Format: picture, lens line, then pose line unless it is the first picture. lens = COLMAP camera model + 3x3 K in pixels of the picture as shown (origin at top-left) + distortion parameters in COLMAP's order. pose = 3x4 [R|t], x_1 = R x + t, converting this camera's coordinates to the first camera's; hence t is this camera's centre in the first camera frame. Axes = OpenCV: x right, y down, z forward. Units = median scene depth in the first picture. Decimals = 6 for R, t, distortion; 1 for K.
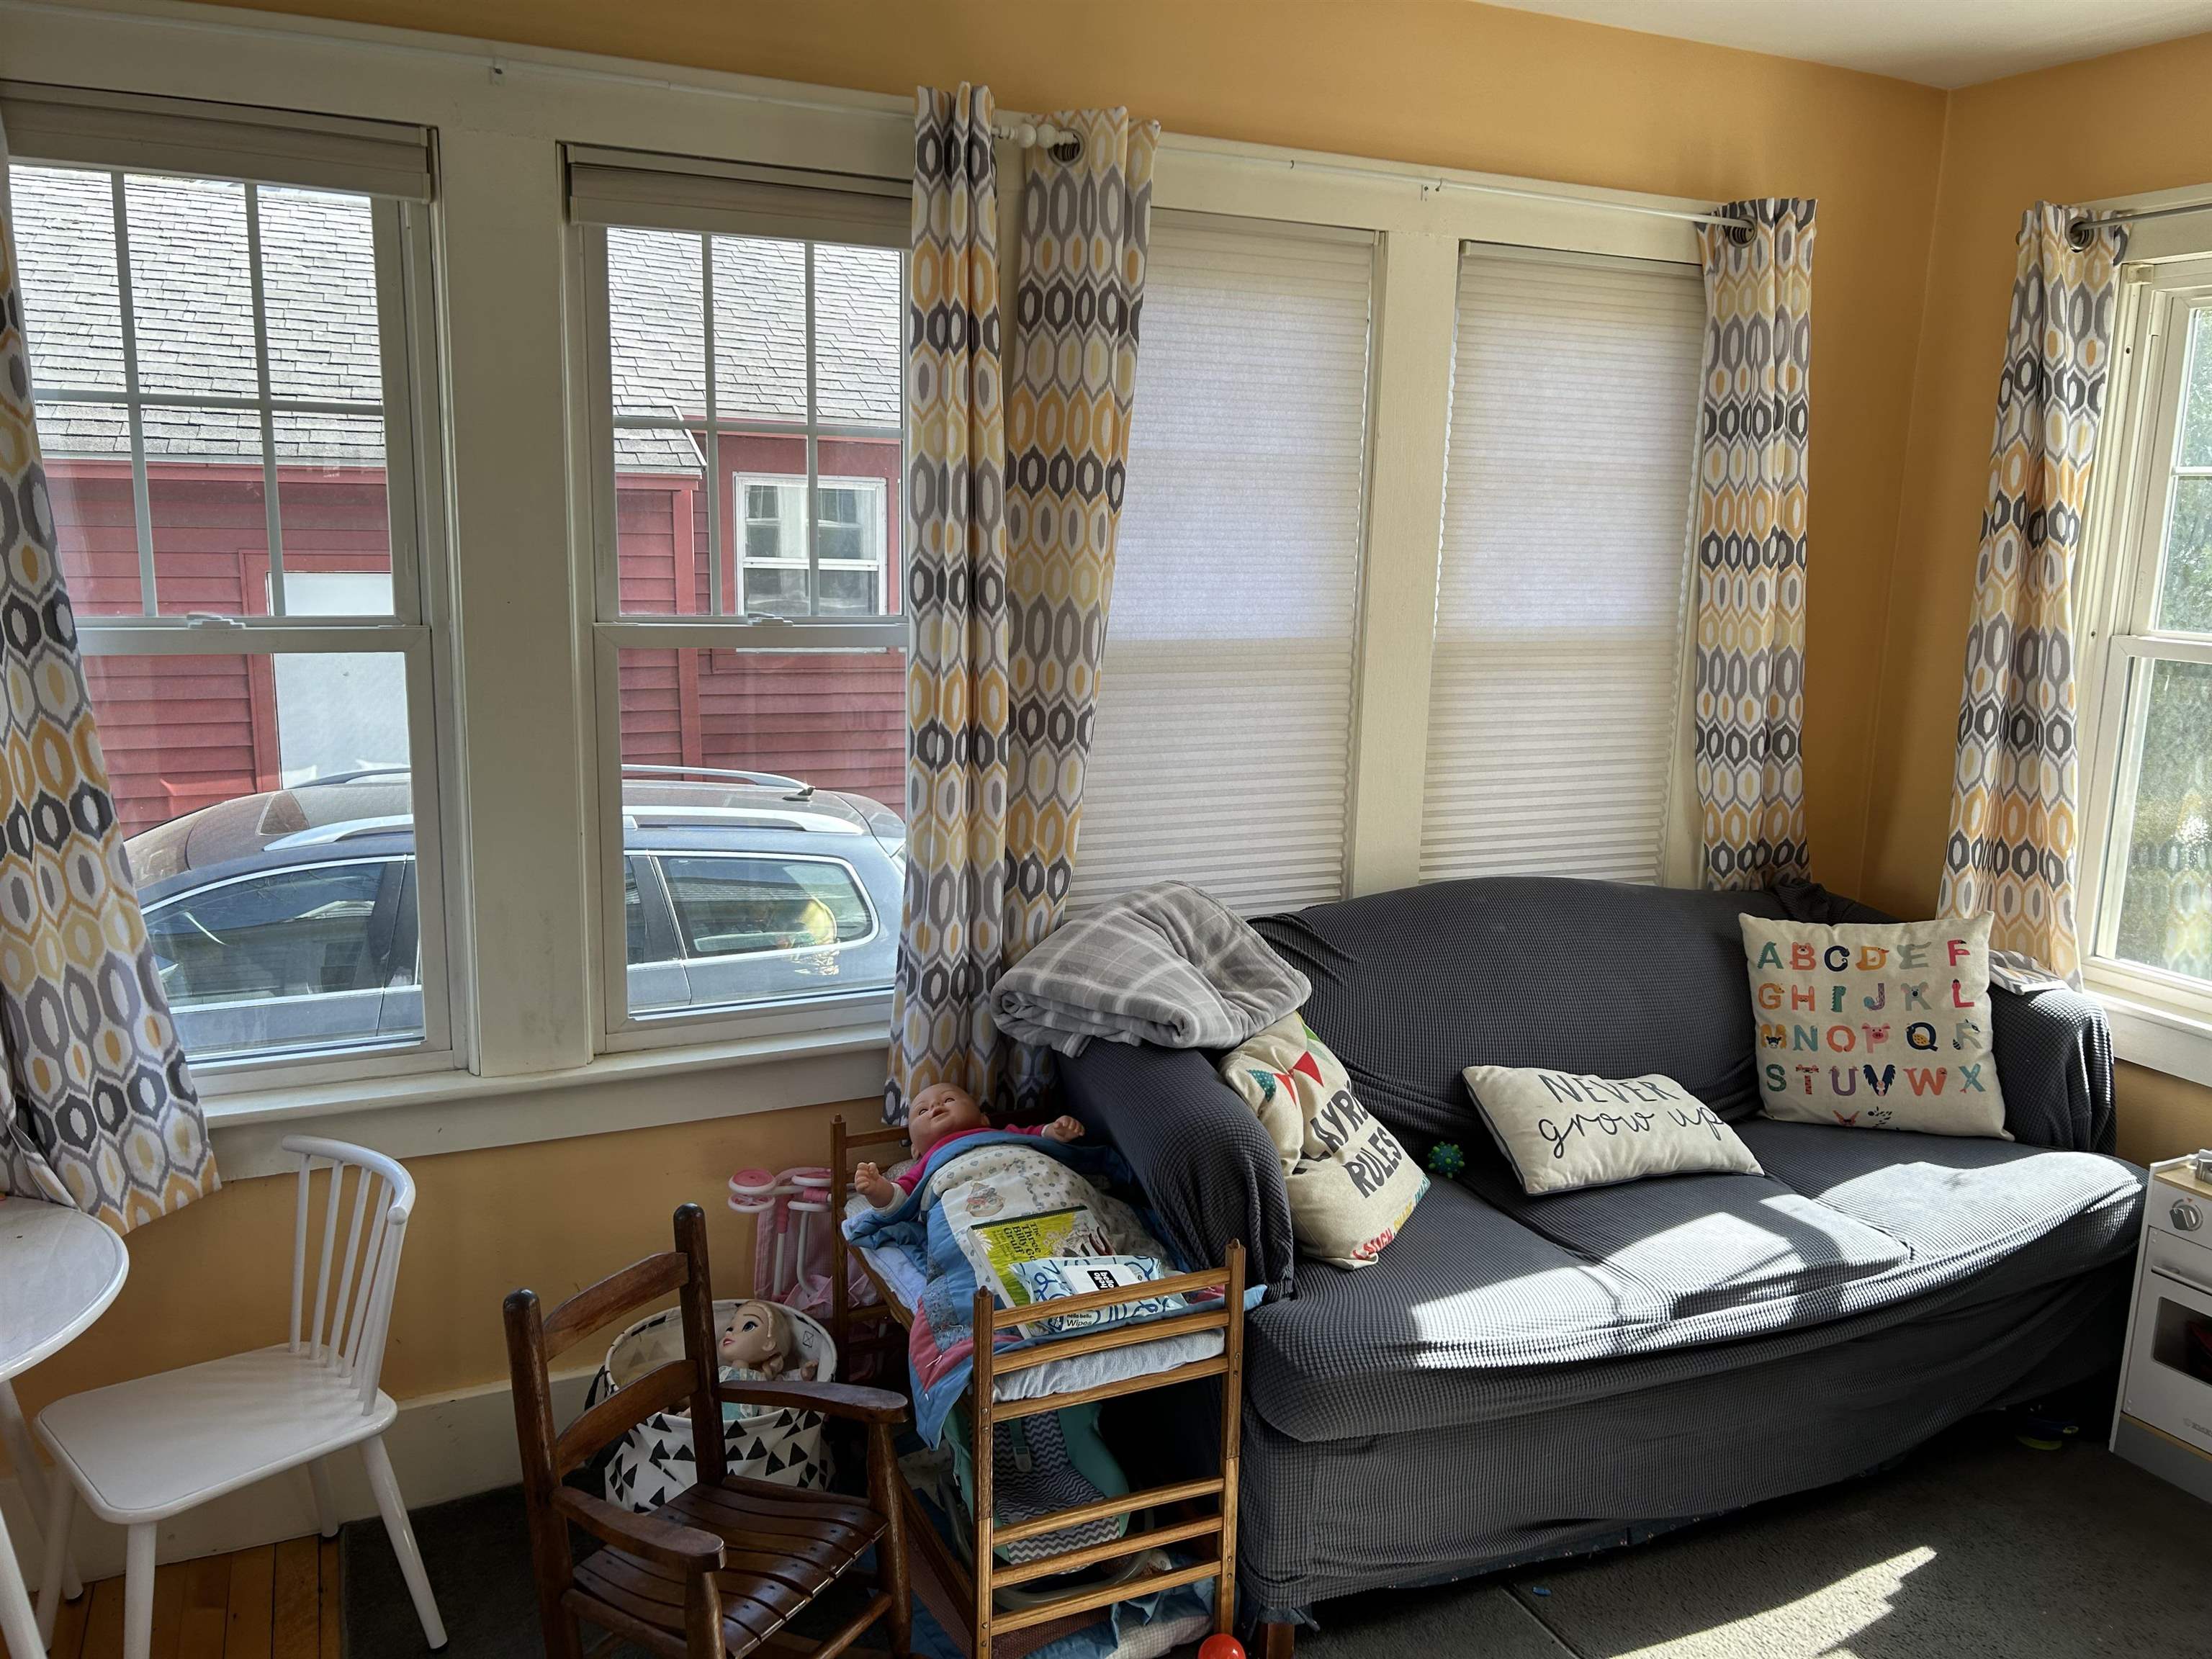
lens RADIAL K [[1685.9, 0, 1106.0], [0, 1685.9, 829.5], [0, 0, 1]] dist [0.065971, -0.000595]
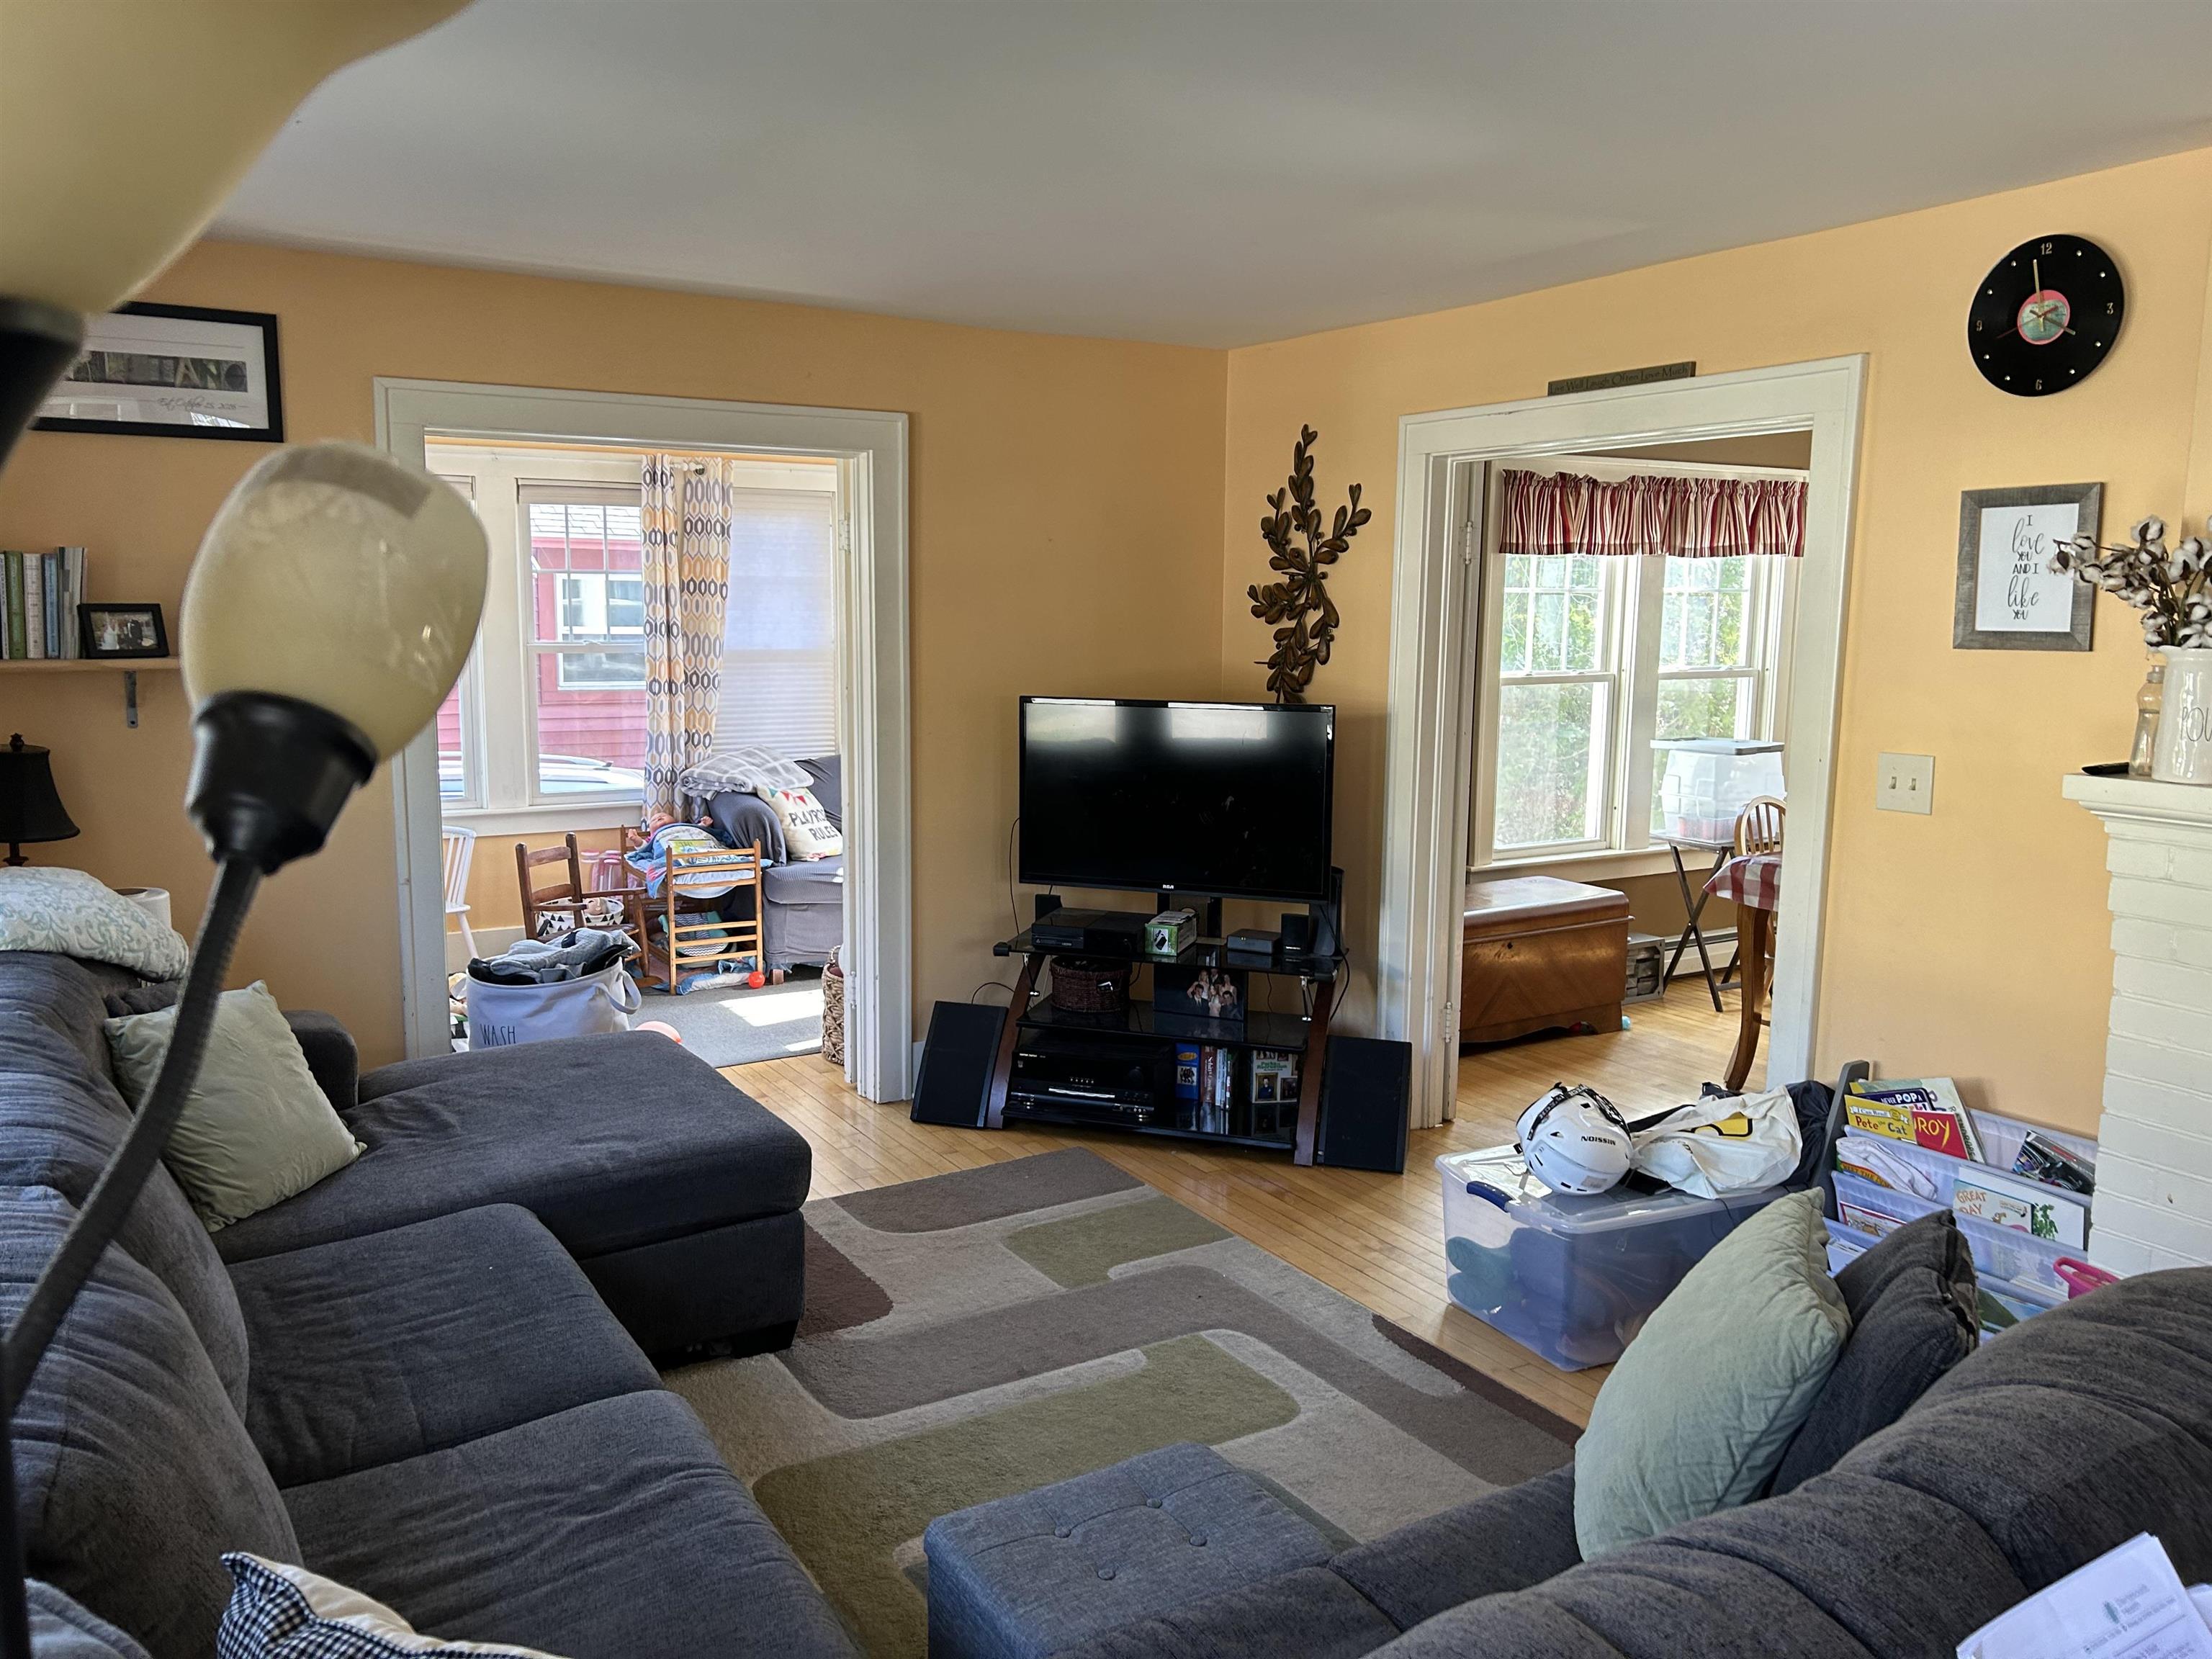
lens RADIAL K [[1643.0, 0, 1106.0], [0, 1643.0, 829.5], [0, 0, 1]] dist [0.005853, 0.000104]
pose [[0.992501, -0.029806, 0.118547, 0.297367], [0.034159, 0.998808, -0.034865, 0.296079], [-0.117367, 0.038653, 0.992336, -1.702356]]
